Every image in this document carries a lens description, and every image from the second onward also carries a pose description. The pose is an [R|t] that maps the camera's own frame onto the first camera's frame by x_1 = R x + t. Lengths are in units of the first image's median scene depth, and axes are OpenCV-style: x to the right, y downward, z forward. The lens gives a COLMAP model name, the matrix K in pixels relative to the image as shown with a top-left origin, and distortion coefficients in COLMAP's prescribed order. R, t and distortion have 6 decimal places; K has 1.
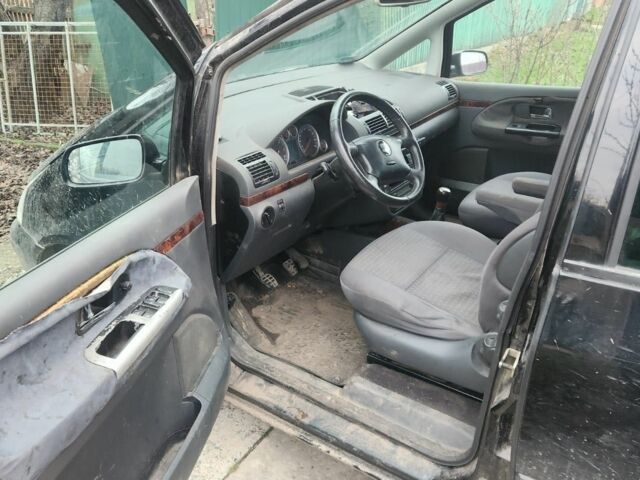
lens RADIAL K [[571.8, 0, 320.6], [0, 571.8, 227.0], [0, 0, 1]] dist [0.119687, -0.143344]
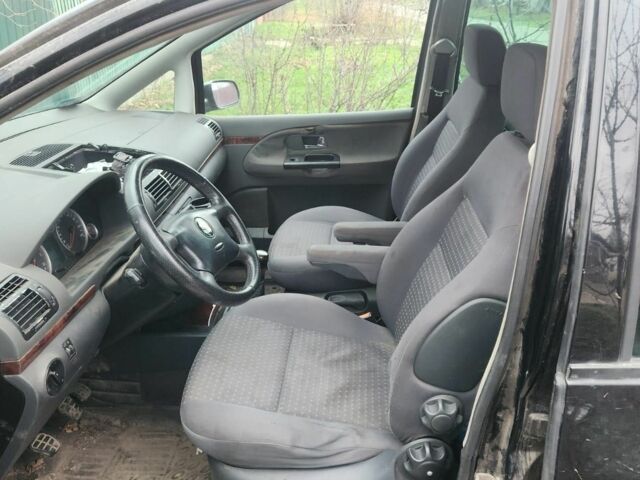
lens RADIAL K [[571.8, 0, 320.6], [0, 571.8, 227.0], [0, 0, 1]] dist [0.119687, -0.143344]
pose [[0.854084, -0.202073, 0.479277, -0.092479], [0.214028, 0.976359, 0.030250, -0.104981], [-0.474059, 0.076742, 0.877142, 0.234192]]
